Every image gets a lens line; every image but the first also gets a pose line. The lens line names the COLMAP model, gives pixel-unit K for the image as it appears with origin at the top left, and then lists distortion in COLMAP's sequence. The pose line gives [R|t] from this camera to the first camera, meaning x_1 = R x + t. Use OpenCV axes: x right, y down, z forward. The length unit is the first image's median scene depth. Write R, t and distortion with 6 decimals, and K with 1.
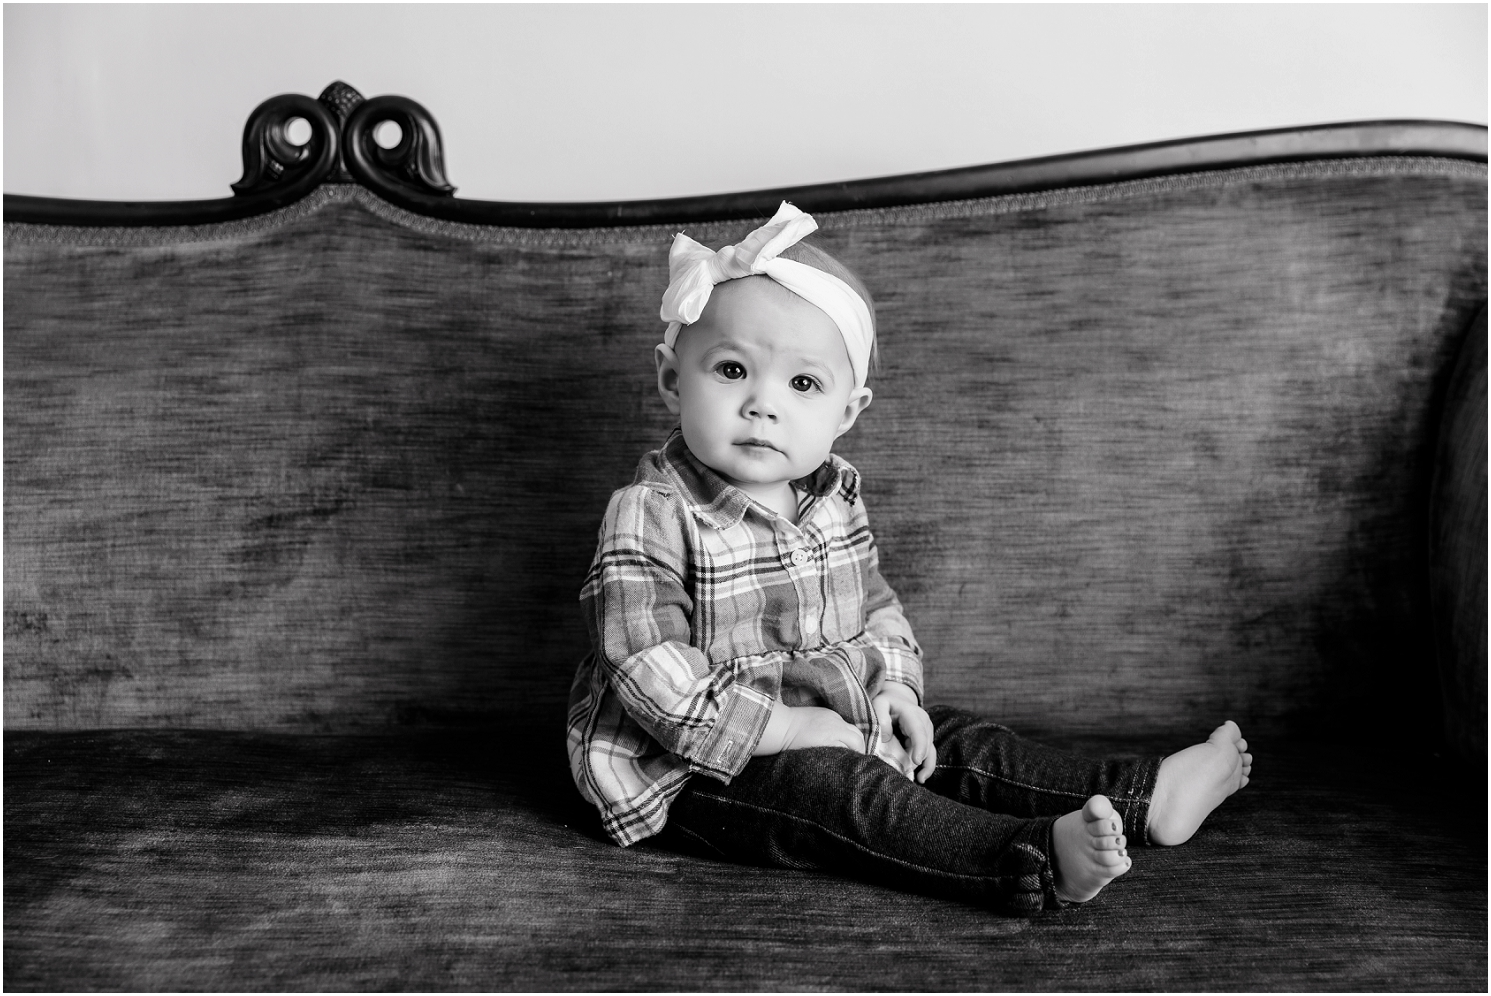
lens RADIAL K [[1675.3, 0, 745.5], [0, 1675.3, 498.0], [0, 0, 1]] dist [0.001855, -0.007387]
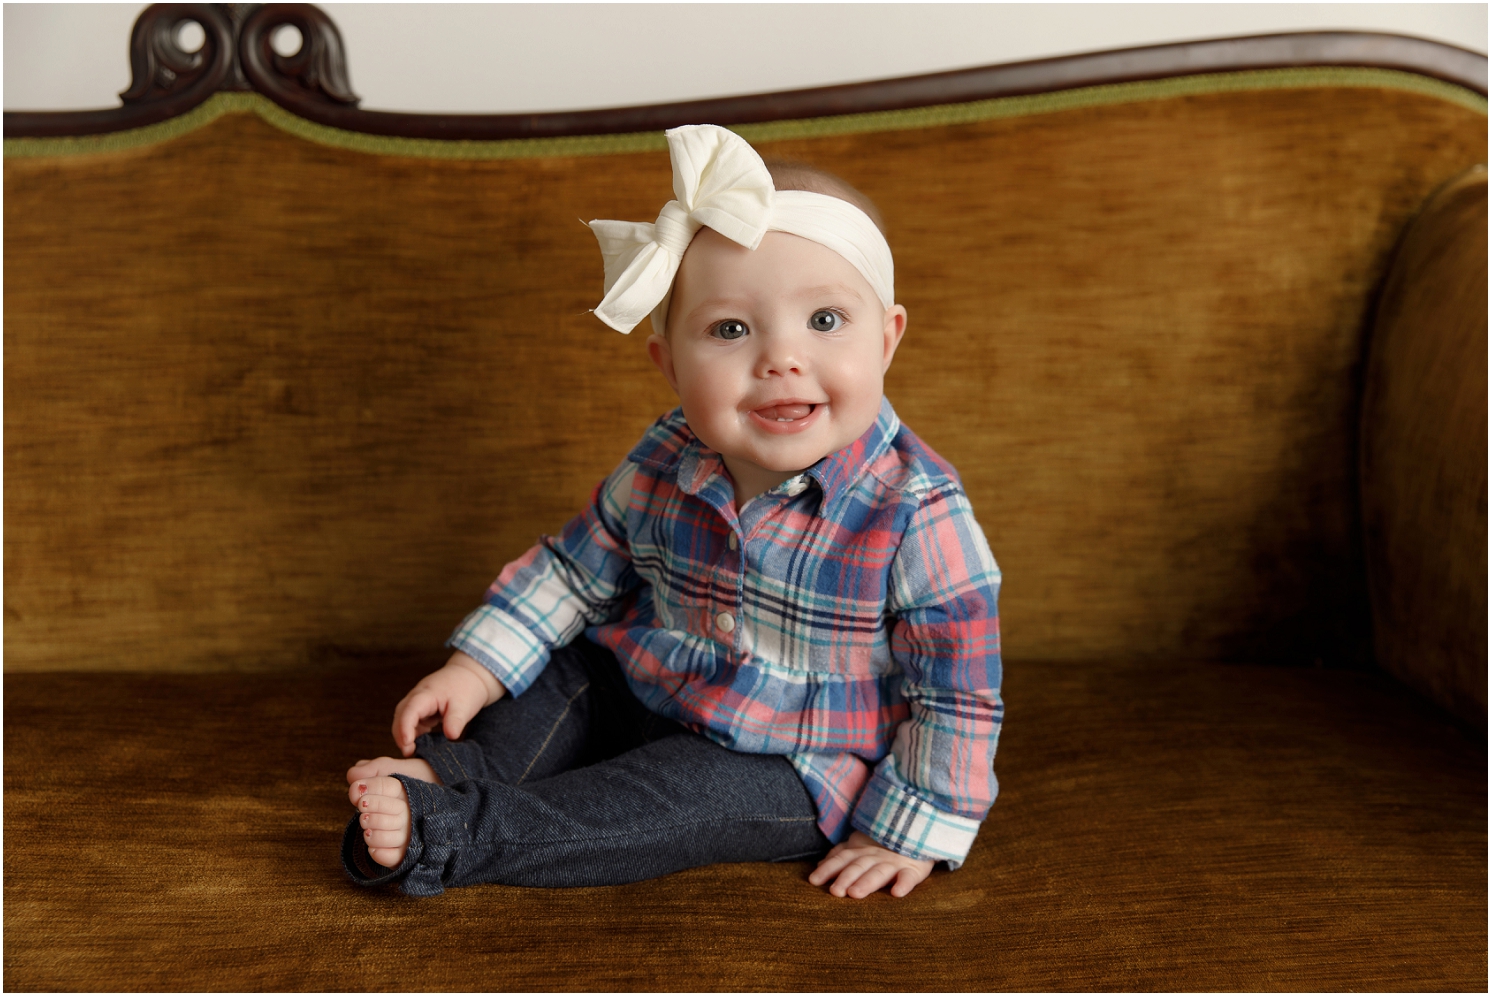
lens RADIAL K [[1547.4, 0, 741.2], [0, 1547.4, 476.6], [0, 0, 1]] dist [-0.006179, 0.002380]
pose [[0.998578, -0.011083, 0.052152, -0.005763], [0.008754, 0.998963, 0.044677, -0.008063], [-0.052593, -0.044157, 0.997639, 0.108708]]
